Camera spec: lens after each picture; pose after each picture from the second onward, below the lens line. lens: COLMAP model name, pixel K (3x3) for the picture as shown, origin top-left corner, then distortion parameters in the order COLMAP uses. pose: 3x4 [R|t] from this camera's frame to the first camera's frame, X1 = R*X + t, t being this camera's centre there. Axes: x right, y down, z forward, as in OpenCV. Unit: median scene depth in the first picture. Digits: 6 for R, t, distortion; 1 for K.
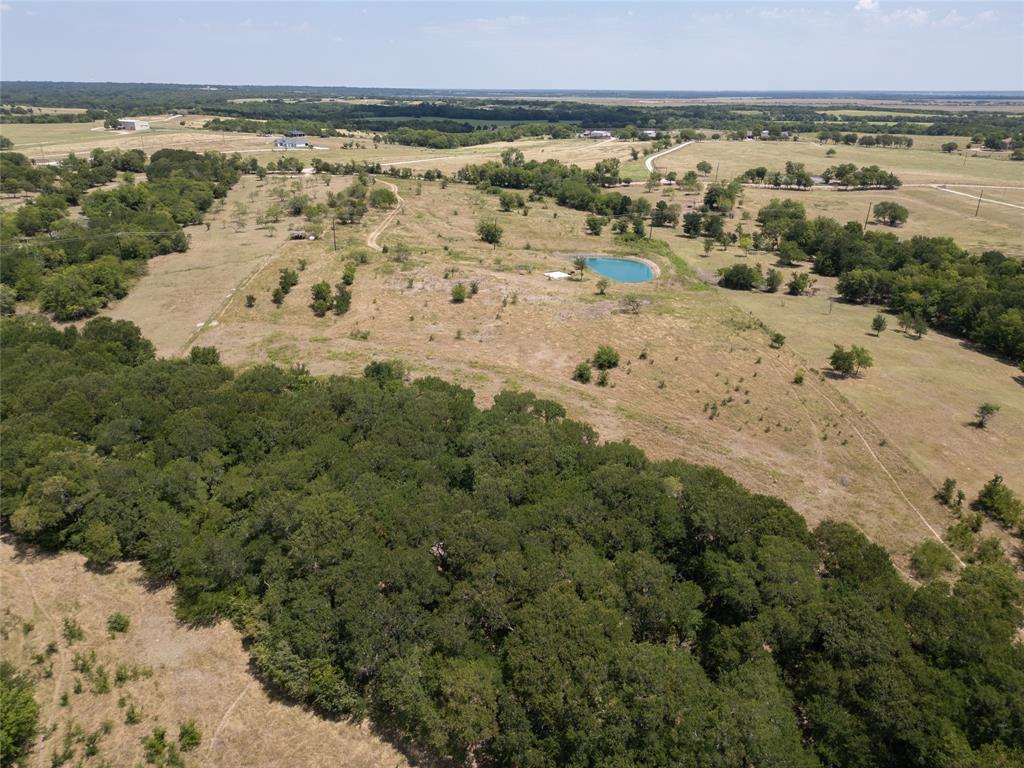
lens RADIAL K [[729.7, 0, 512.7], [0, 729.7, 381.3], [0, 0, 1]] dist [0.061780, -0.060690]
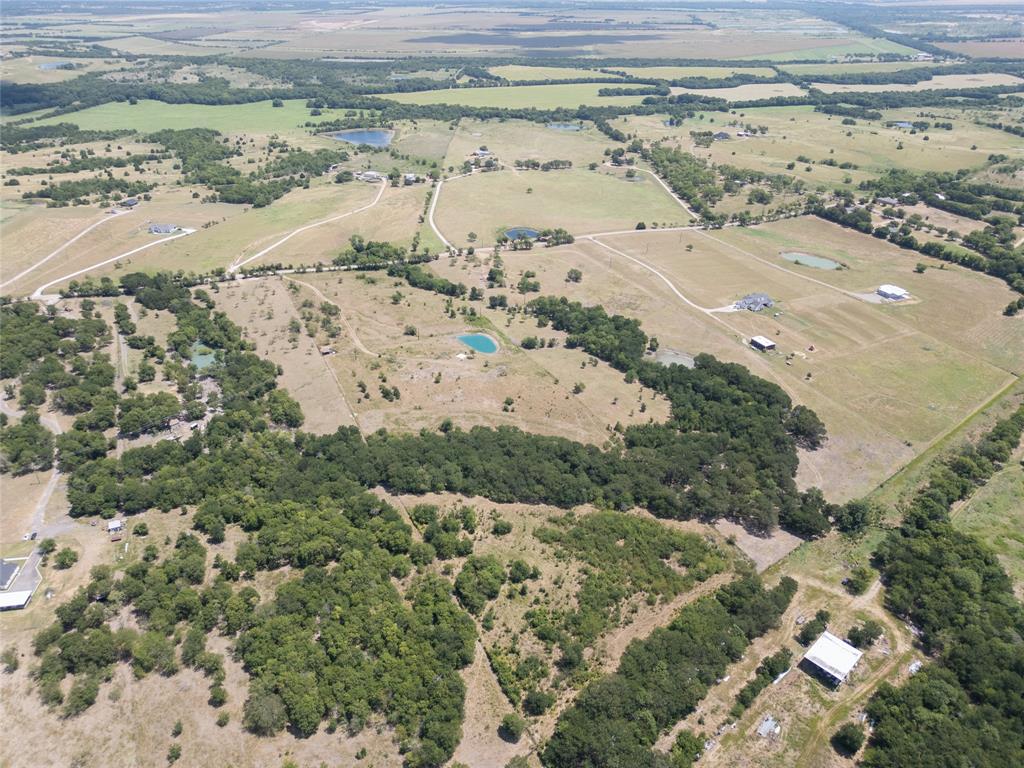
lens RADIAL K [[729.7, 0, 516.1], [0, 729.7, 389.2], [0, 0, 1]] dist [0.061780, -0.060690]
pose [[0.911488, -0.208978, 0.354285, -0.474735], [0.158969, 0.973370, 0.165163, -0.300461], [-0.379366, -0.094224, 0.920436, -0.938438]]
